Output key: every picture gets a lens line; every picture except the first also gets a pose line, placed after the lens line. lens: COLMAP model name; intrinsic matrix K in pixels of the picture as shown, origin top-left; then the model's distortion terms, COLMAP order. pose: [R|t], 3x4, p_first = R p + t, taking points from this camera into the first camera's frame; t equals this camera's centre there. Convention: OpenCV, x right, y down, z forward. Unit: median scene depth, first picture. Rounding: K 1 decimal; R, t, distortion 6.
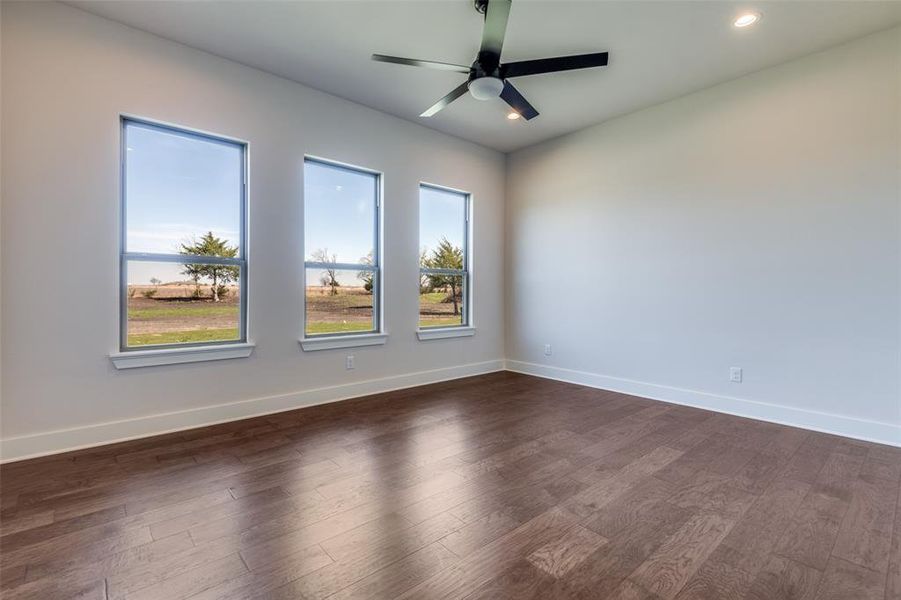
lens RADIAL K [[417.5, 0, 450.0], [0, 417.5, 289.1], [0, 0, 1]] dist [0.020713, -0.000466]
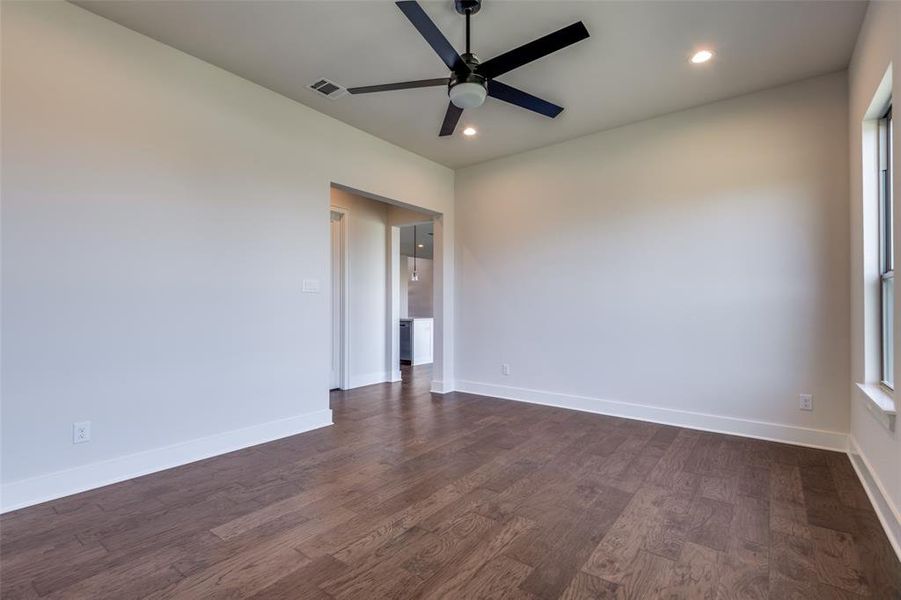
lens RADIAL K [[417.5, 0, 450.0], [0, 417.5, 289.1], [0, 0, 1]] dist [0.020713, -0.000466]
pose [[-0.980378, -0.011453, -0.196794, 0.318579], [0.000482, 0.998169, -0.060491, 0.008533], [0.197127, -0.059399, -0.978577, 1.994224]]
